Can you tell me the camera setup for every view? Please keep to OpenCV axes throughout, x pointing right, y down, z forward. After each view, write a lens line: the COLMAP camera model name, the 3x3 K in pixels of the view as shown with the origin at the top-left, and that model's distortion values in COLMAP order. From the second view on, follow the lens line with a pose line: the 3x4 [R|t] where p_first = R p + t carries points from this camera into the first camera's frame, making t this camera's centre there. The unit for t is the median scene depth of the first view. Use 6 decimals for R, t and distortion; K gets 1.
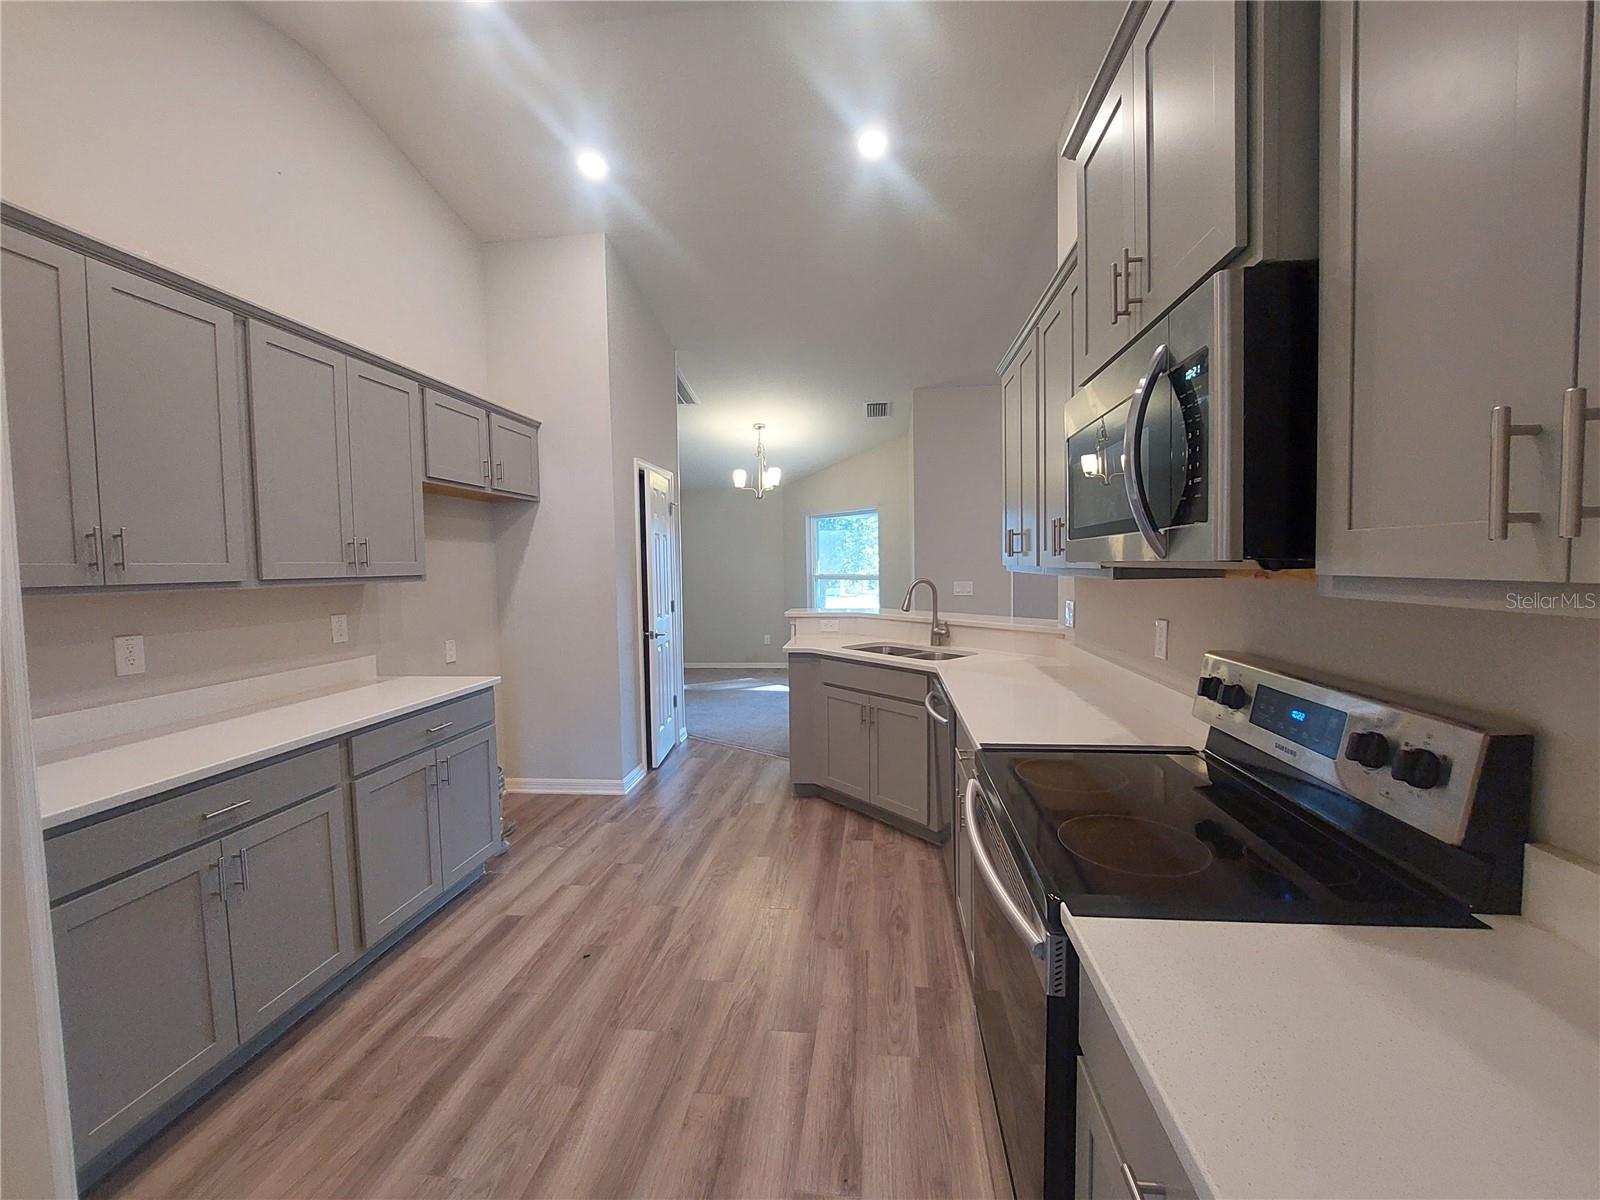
lens RADIAL K [[638.6, 0, 805.4], [0, 638.6, 598.7], [0, 0, 1]] dist [-0.017241, -0.001183]
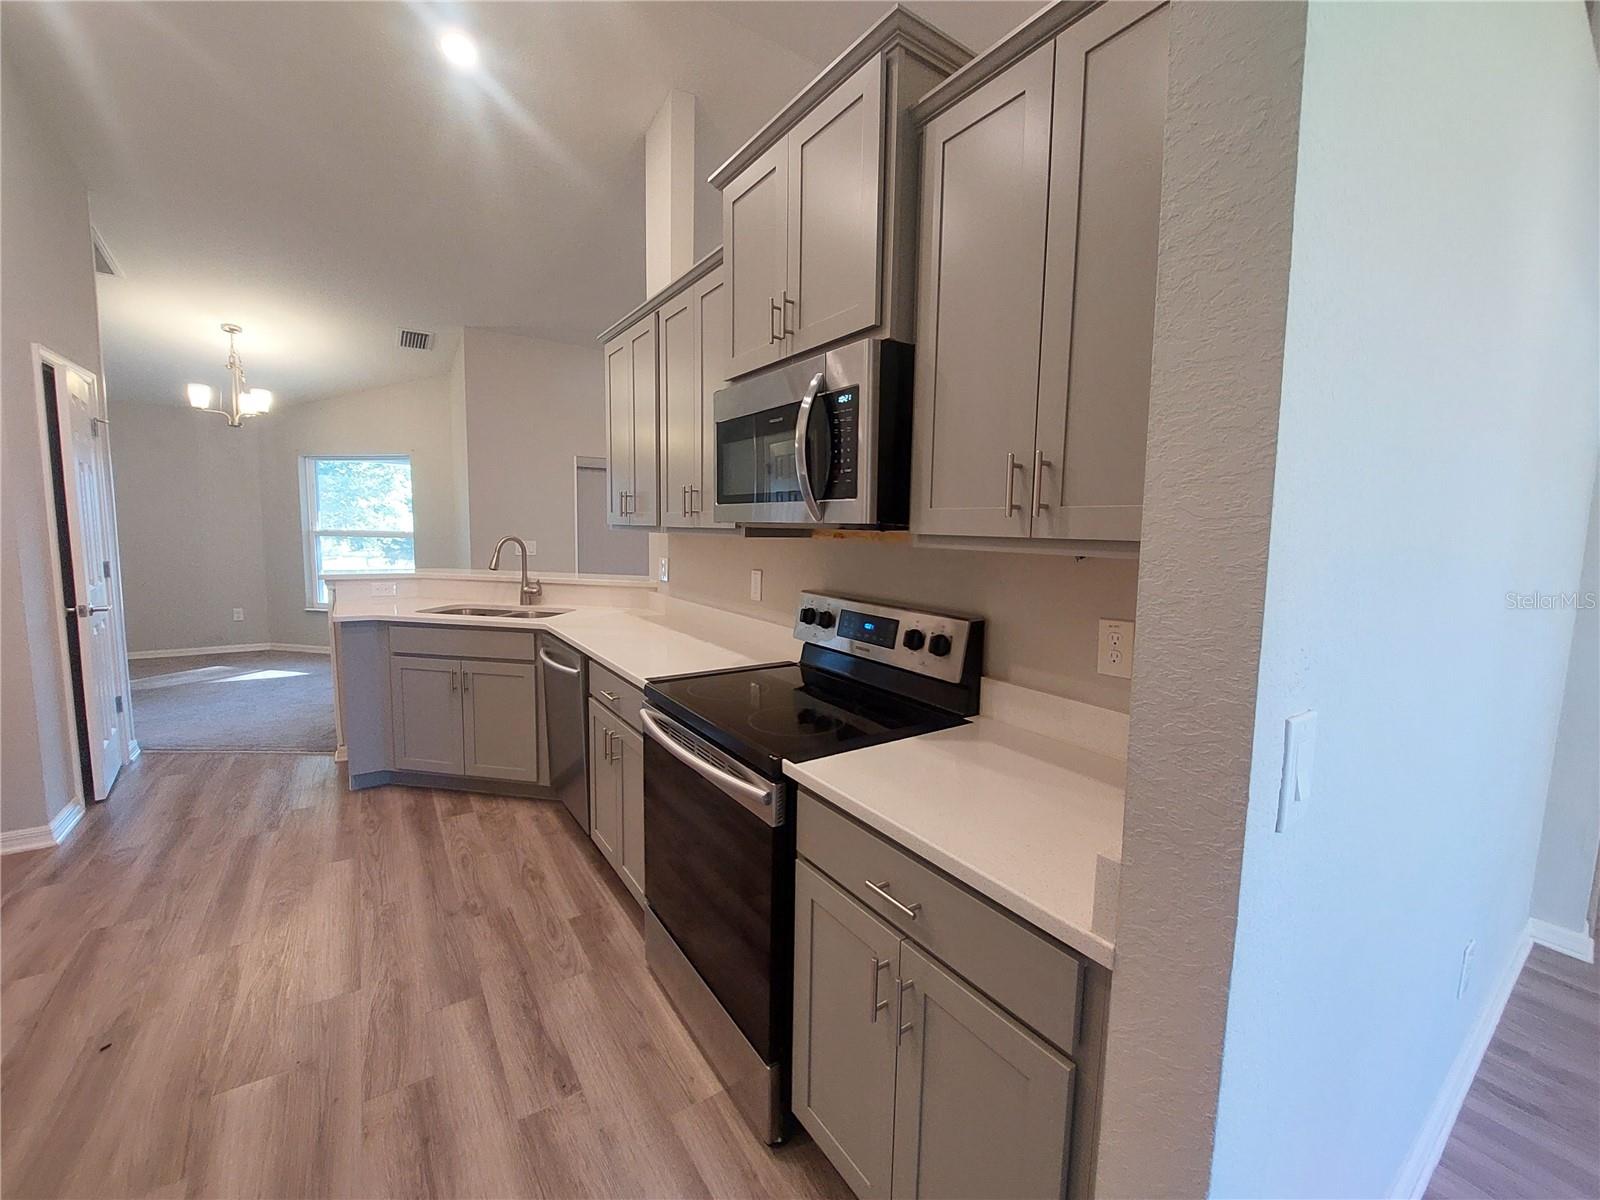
lens RADIAL K [[638.6, 0, 812.0], [0, 638.6, 596.7], [0, 0, 1]] dist [-0.017241, -0.001183]
pose [[0.749930, -0.040176, 0.660296, -0.182244], [0.003411, 0.998376, 0.056872, 0.011148], [-0.661508, -0.040398, 0.748849, -0.041209]]
